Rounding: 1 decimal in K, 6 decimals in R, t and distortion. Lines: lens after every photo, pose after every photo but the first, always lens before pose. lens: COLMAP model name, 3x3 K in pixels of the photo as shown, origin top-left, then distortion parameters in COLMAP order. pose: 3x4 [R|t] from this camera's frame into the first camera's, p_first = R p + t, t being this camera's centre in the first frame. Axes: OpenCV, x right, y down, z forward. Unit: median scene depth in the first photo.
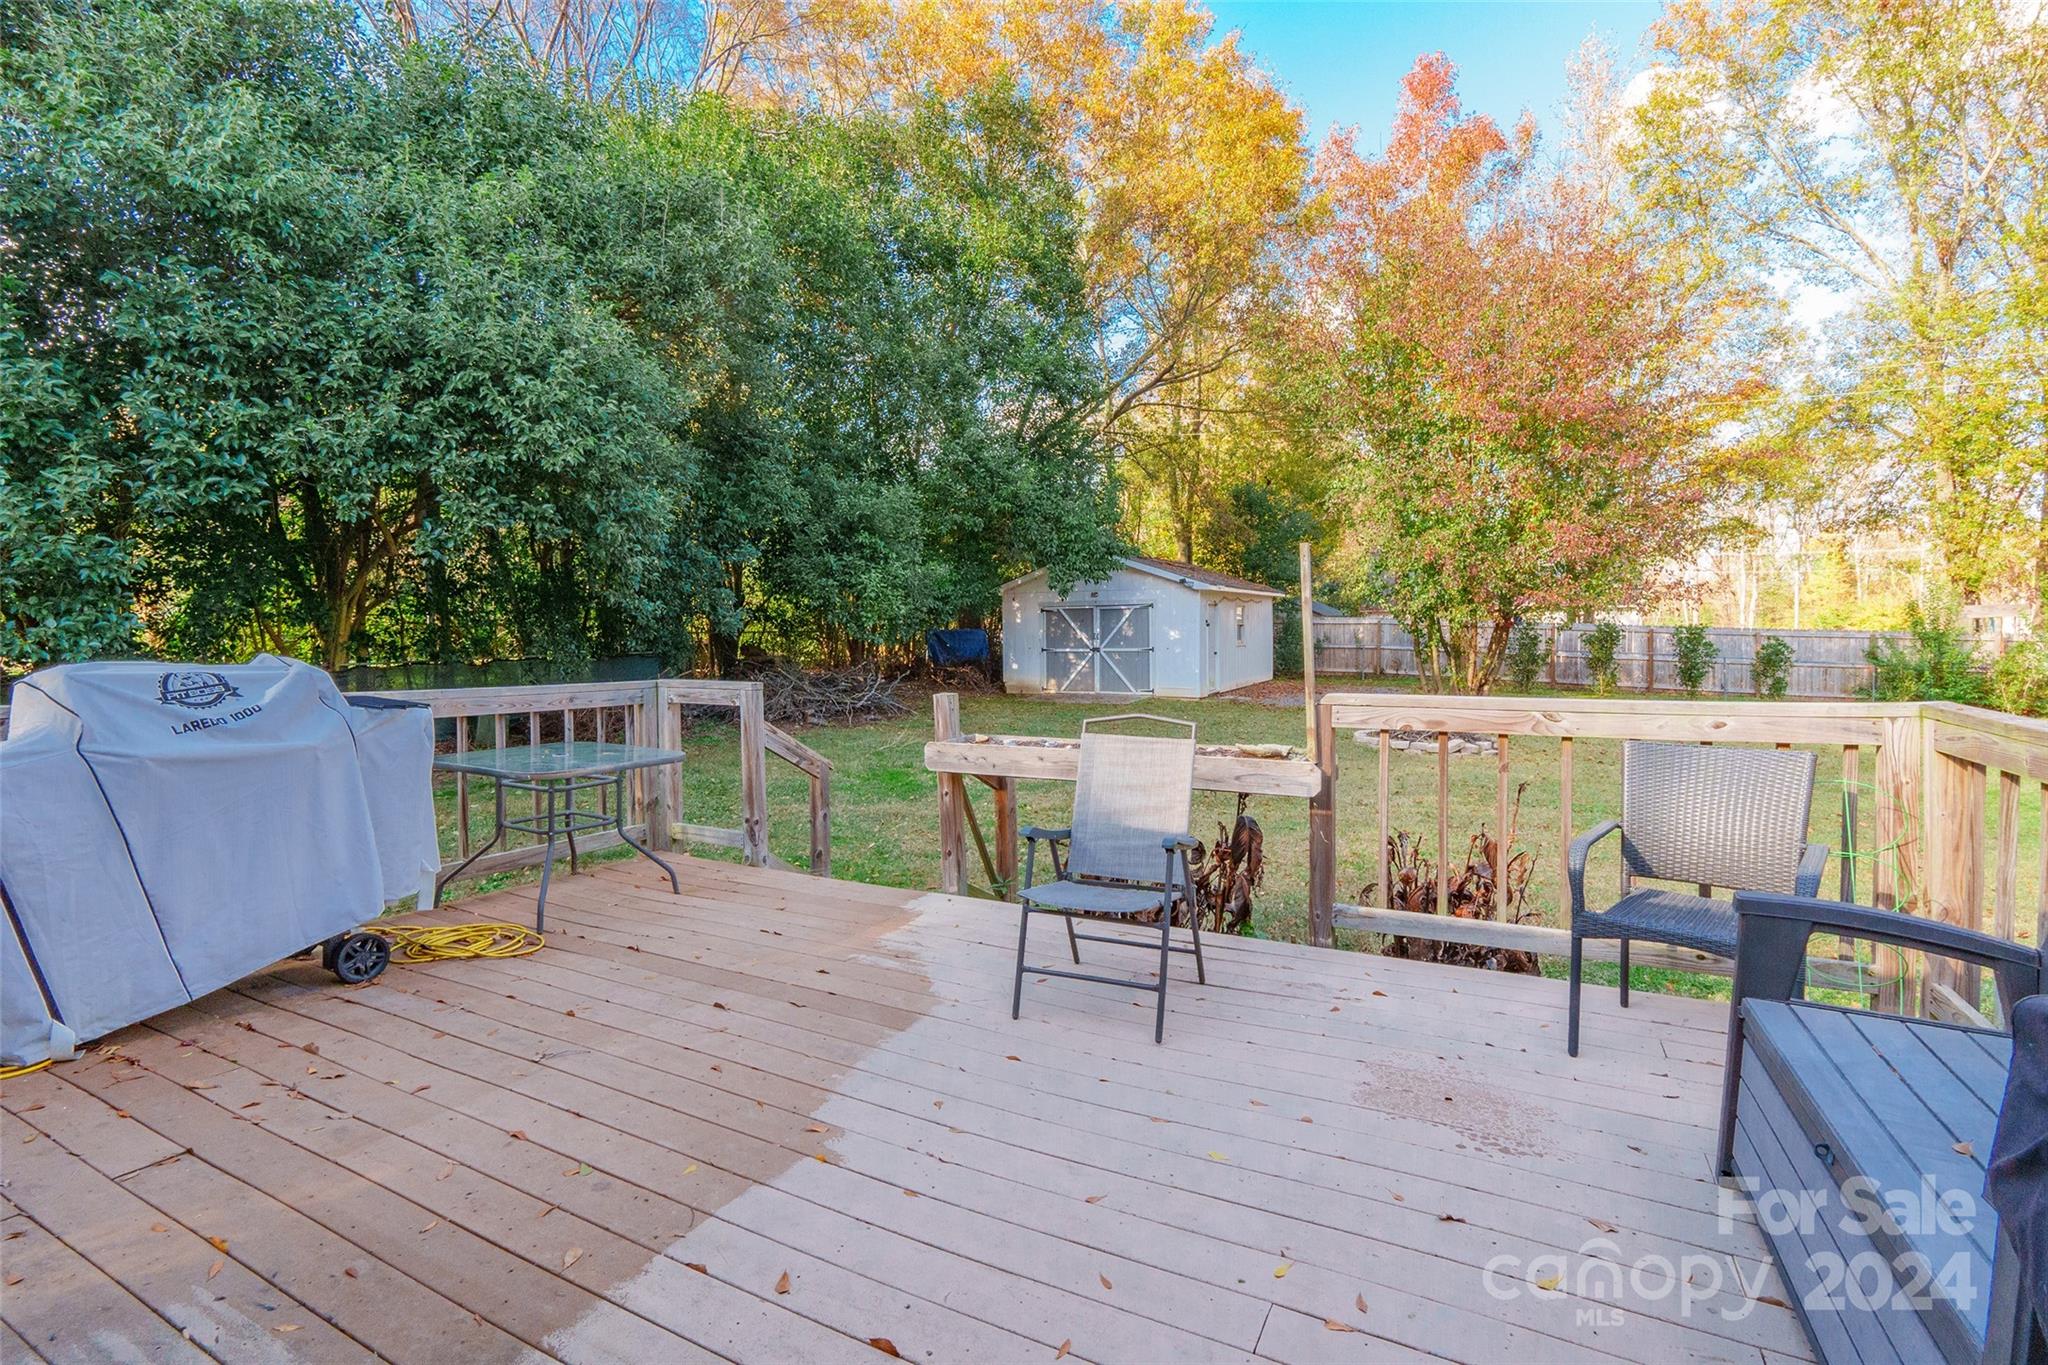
lens RADIAL K [[925.4, 0, 1022.4], [0, 925.4, 677.4], [0, 0, 1]] dist [-0.010255, 0.000085]
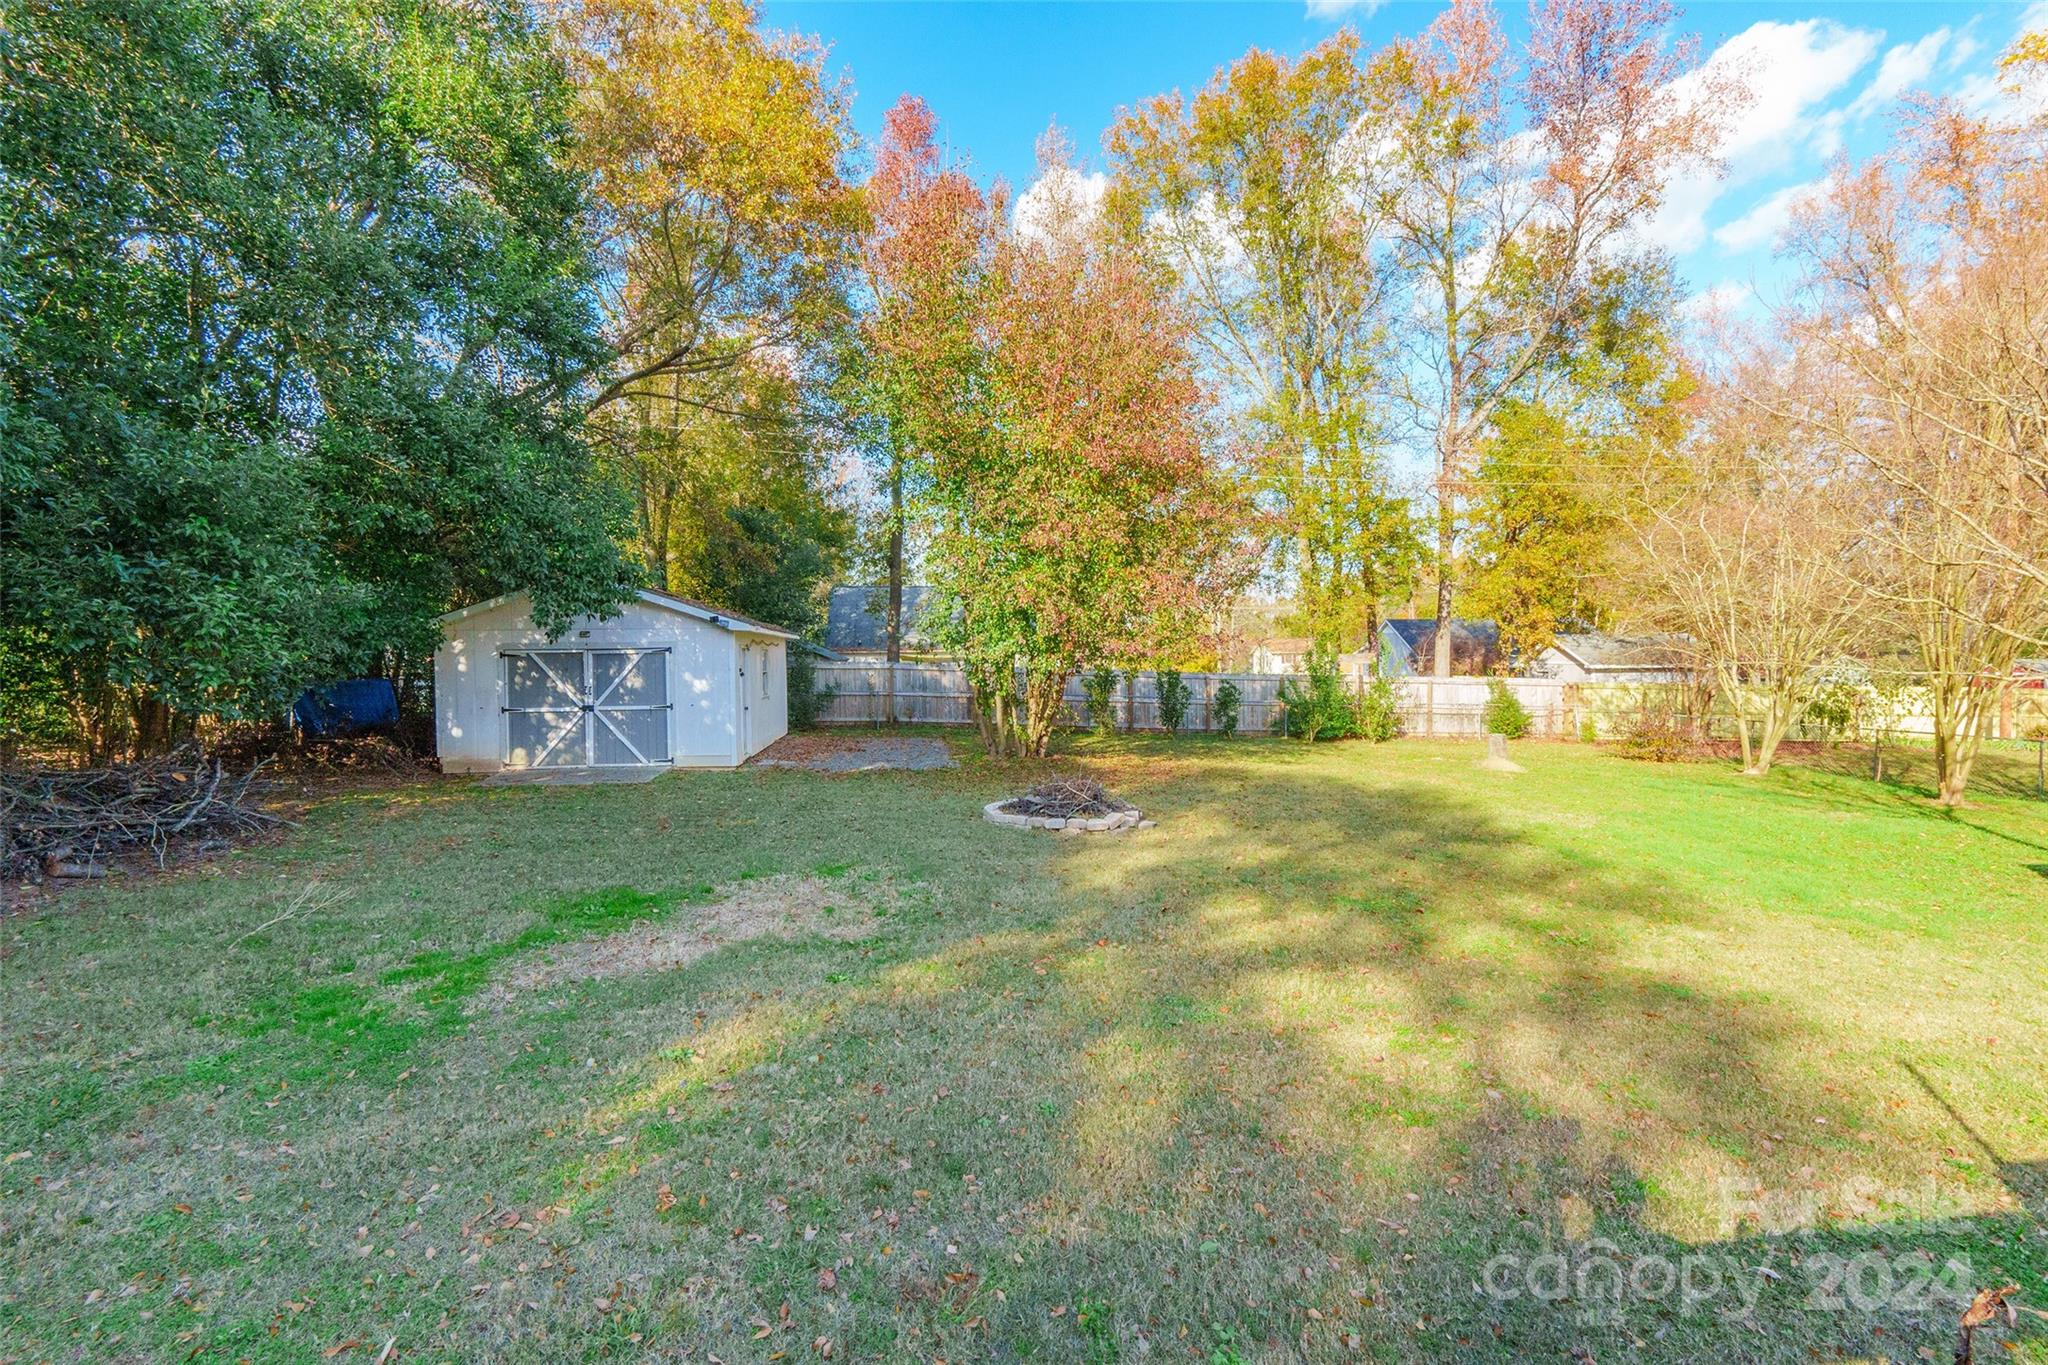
lens RADIAL K [[925.4, 0, 1019.9], [0, 925.4, 685.7], [0, 0, 1]] dist [-0.010255, 0.000085]
pose [[0.823236, -0.013752, 0.567532, -0.057209], [0.031704, 0.999260, -0.021776, -0.021465], [-0.566813, 0.035920, 0.823063, 0.200772]]
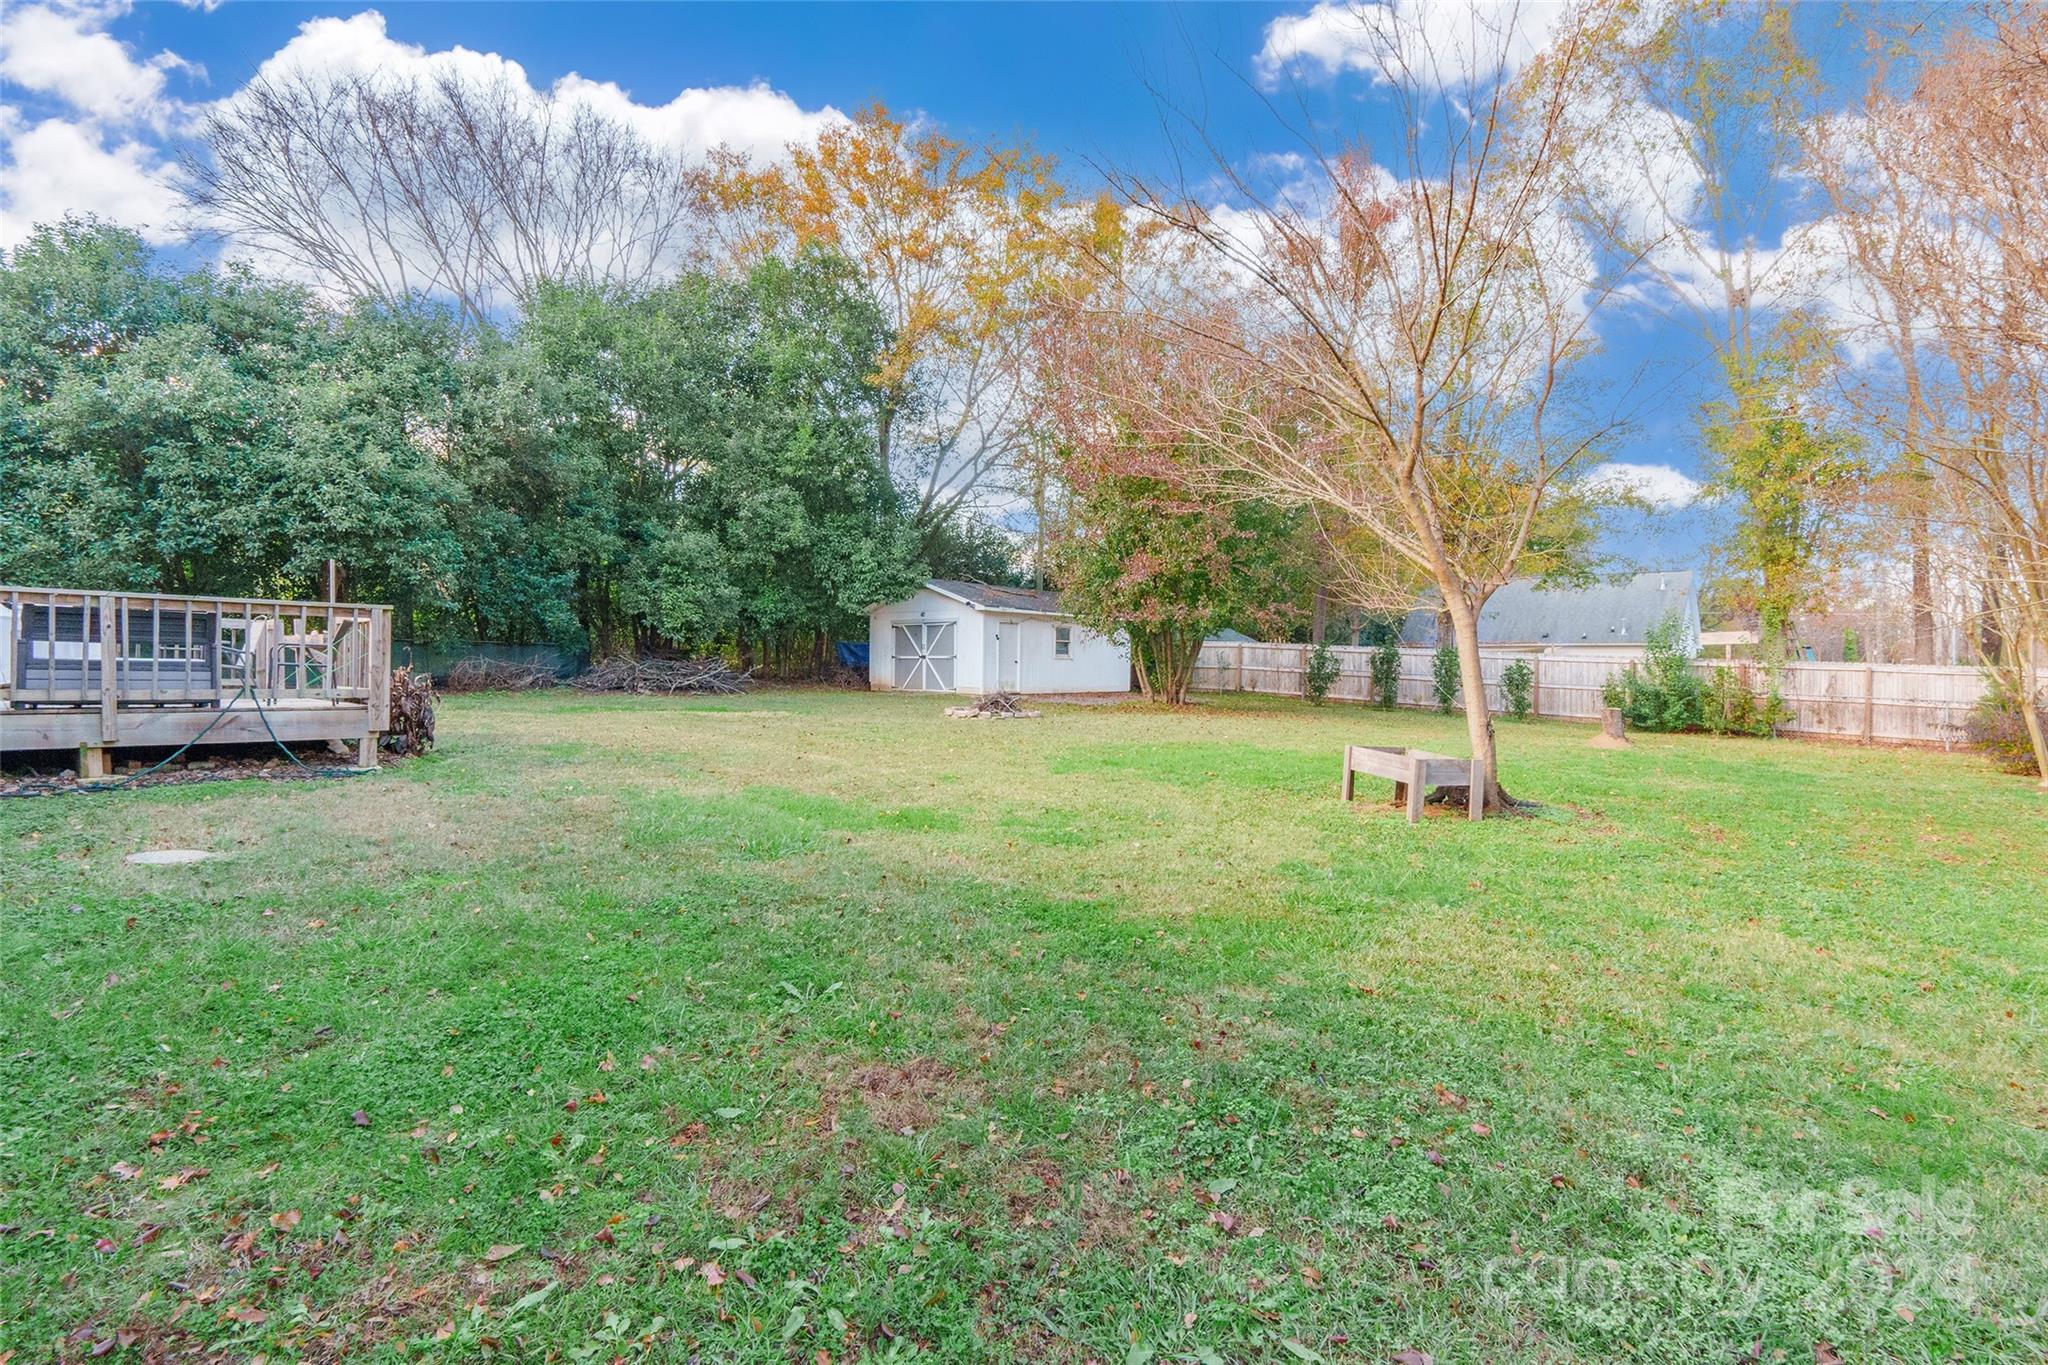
lens RADIAL K [[925.4, 0, 1039.6], [0, 925.4, 676.1], [0, 0, 1]] dist [-0.010255, 0.000085]
pose [[0.973373, 0.024956, -0.227866, 0.549800], [-0.035333, 0.998511, -0.041573, 0.045942], [0.226489, 0.048517, 0.972805, -0.223177]]
